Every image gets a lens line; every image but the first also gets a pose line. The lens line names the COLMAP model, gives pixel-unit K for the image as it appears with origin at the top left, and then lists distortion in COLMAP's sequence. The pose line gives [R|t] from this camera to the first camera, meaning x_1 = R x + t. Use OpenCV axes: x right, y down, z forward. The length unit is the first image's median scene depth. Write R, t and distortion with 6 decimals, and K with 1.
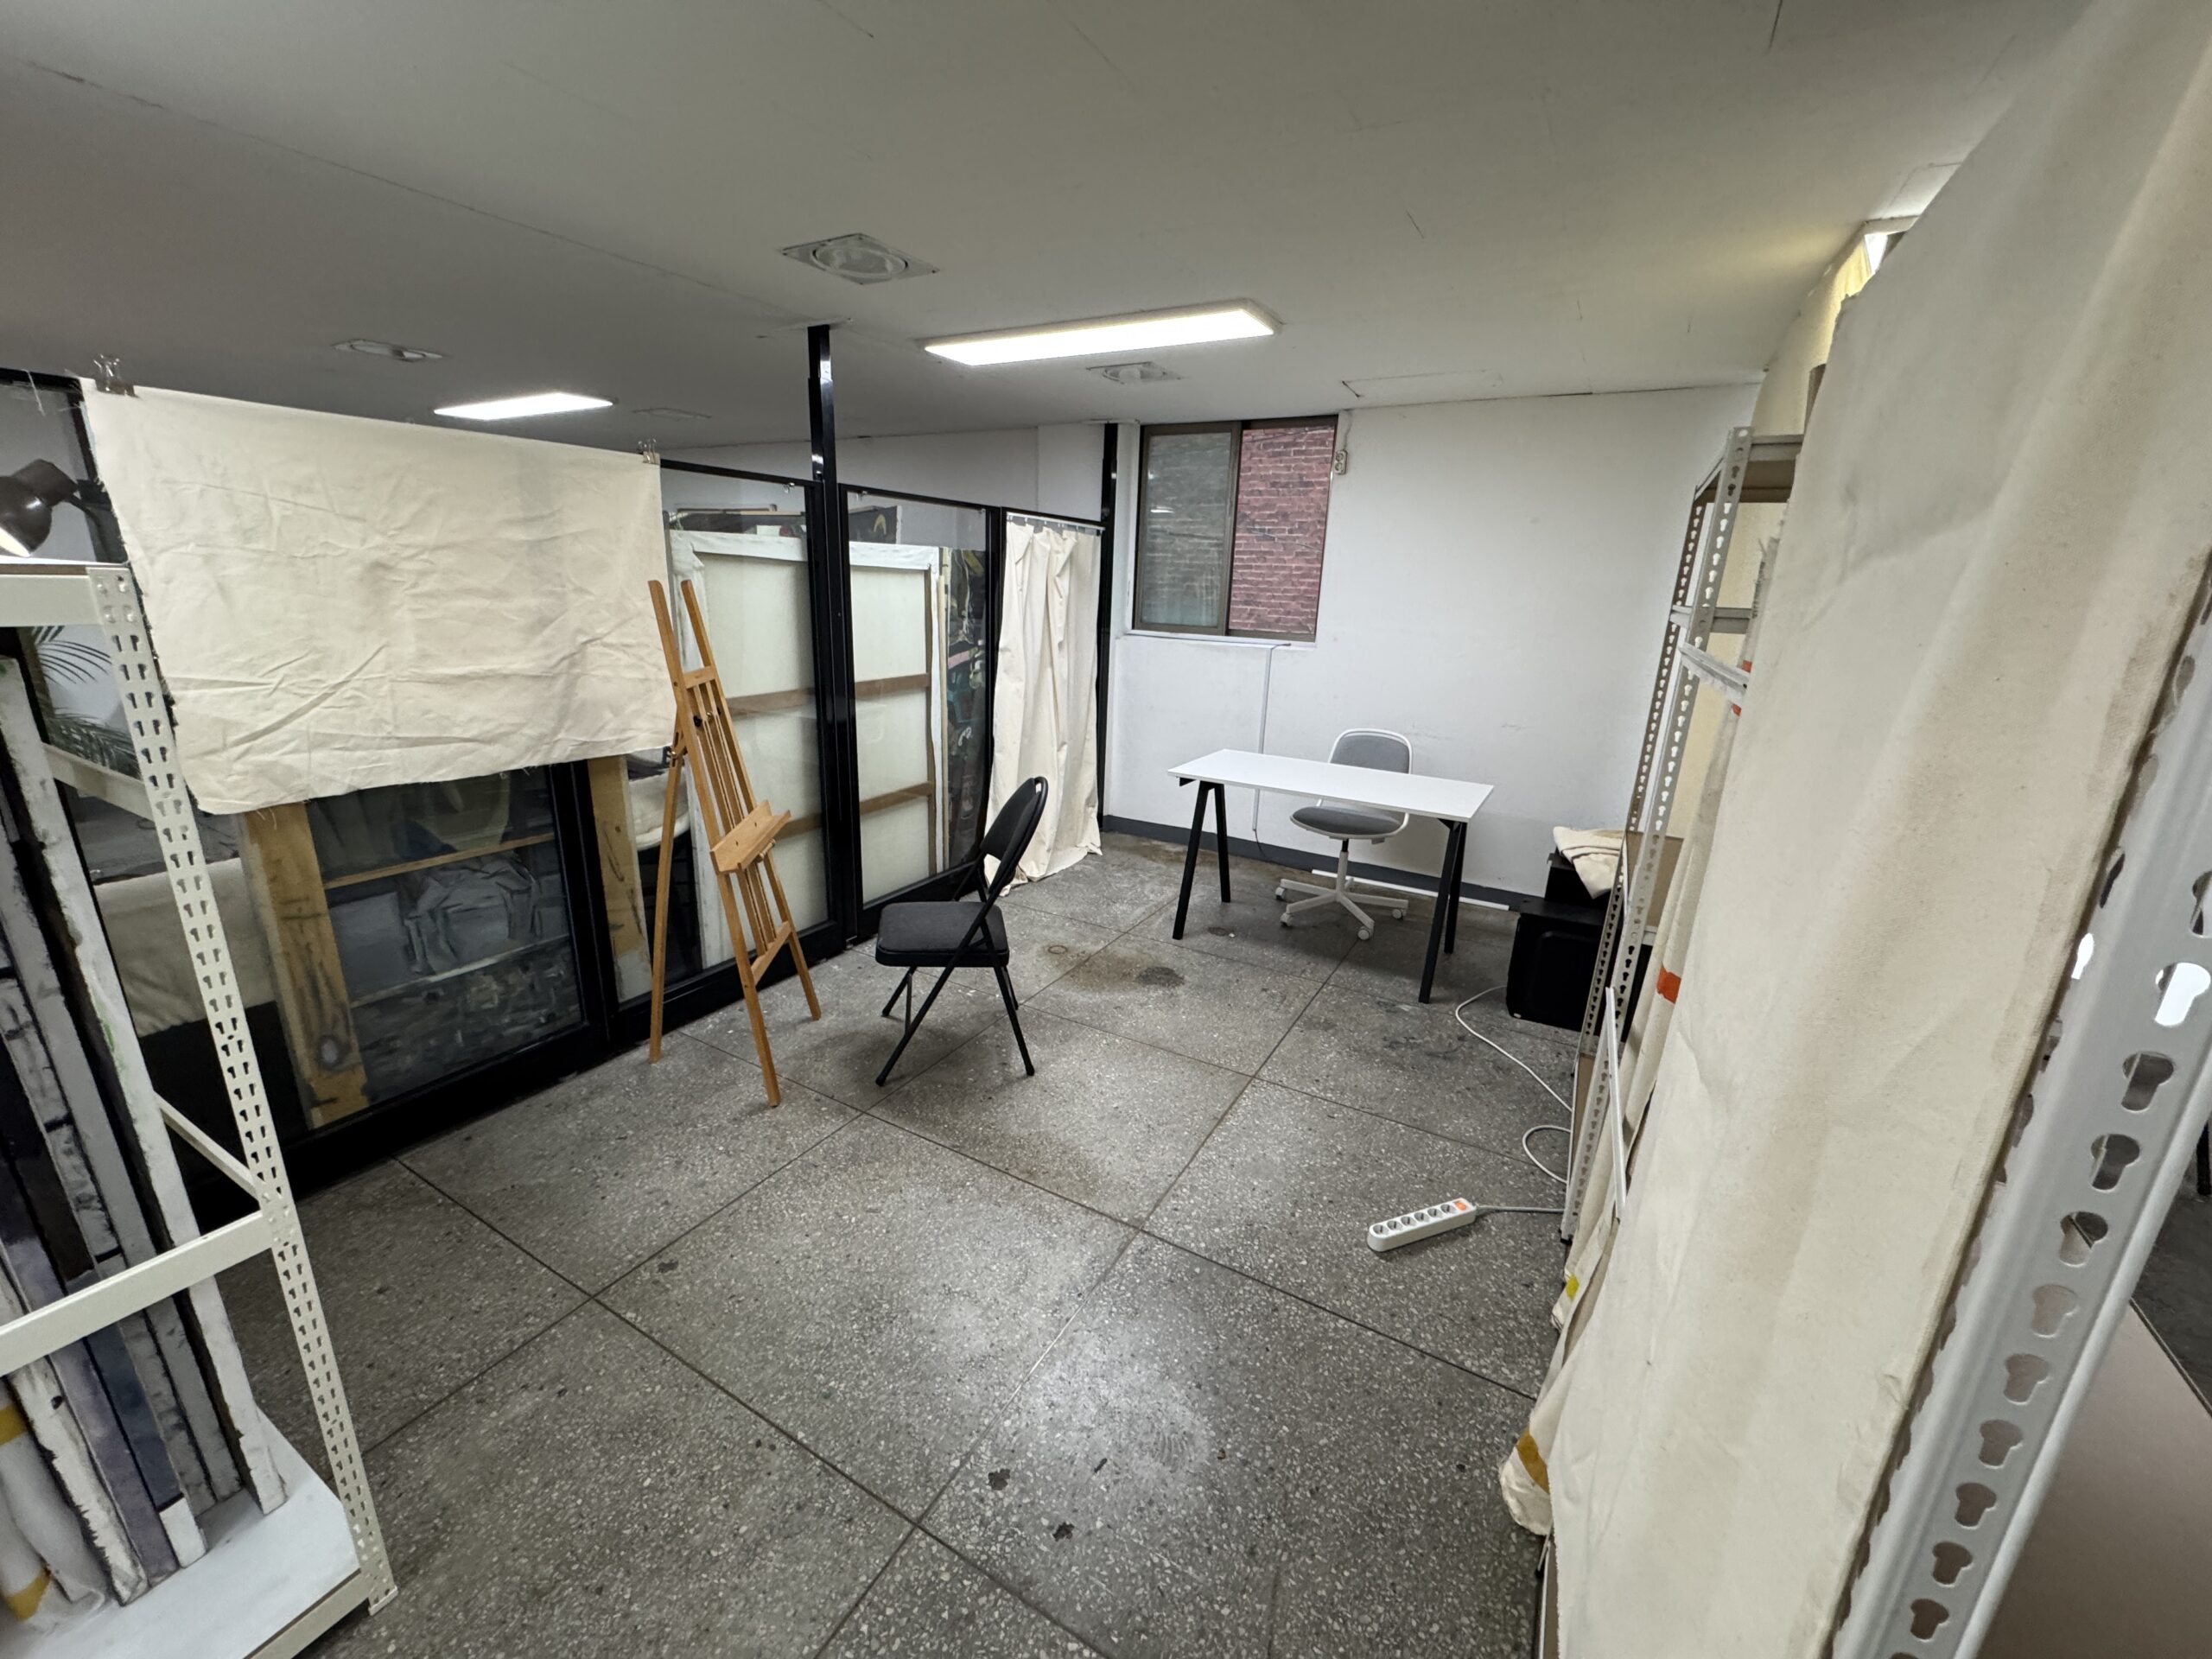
lens RADIAL K [[874.4, 0, 1106.0], [0, 874.4, 829.5], [0, 0, 1]] dist [-0.005472, 0.000819]
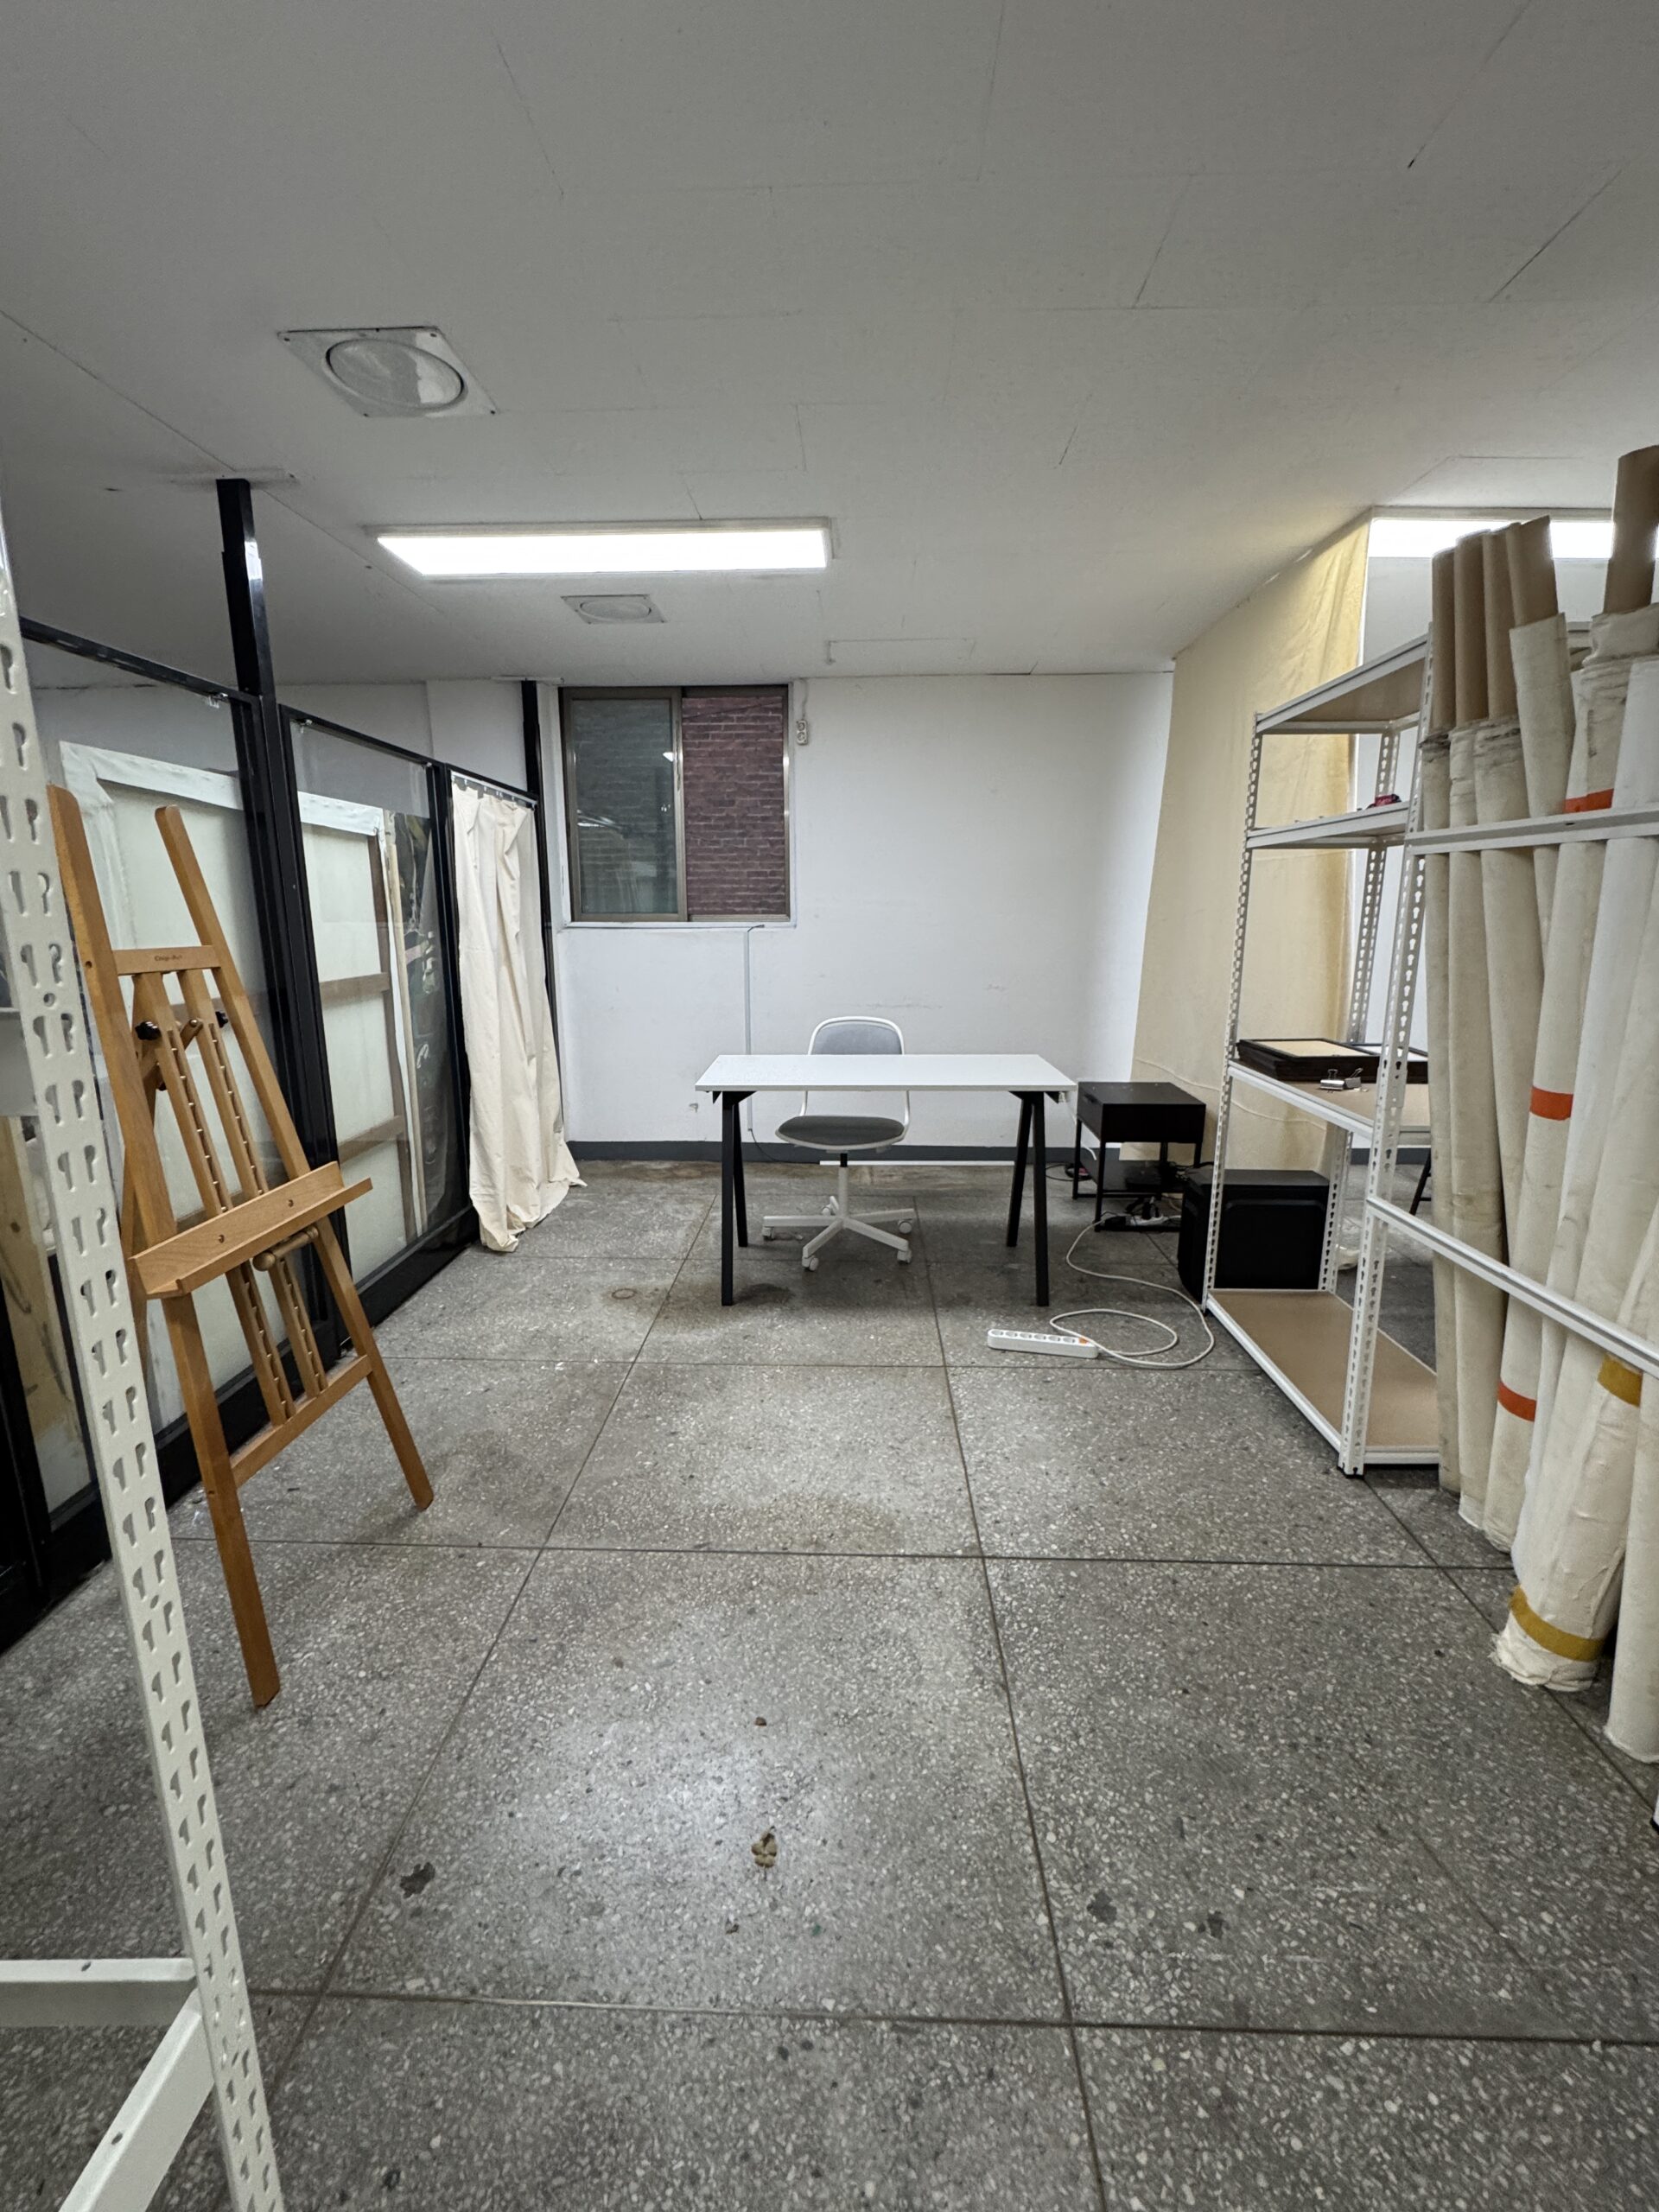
lens RADIAL K [[921.3, 0, 829.5], [0, 921.3, 1106.0], [0, 0, 1]] dist [-0.005361, 0.000910]
pose [[0.885666, -0.133691, 0.444660, -0.440872], [0.160337, 0.986802, -0.022665, 0.028867], [-0.435761, 0.091369, 0.895413, 0.243047]]
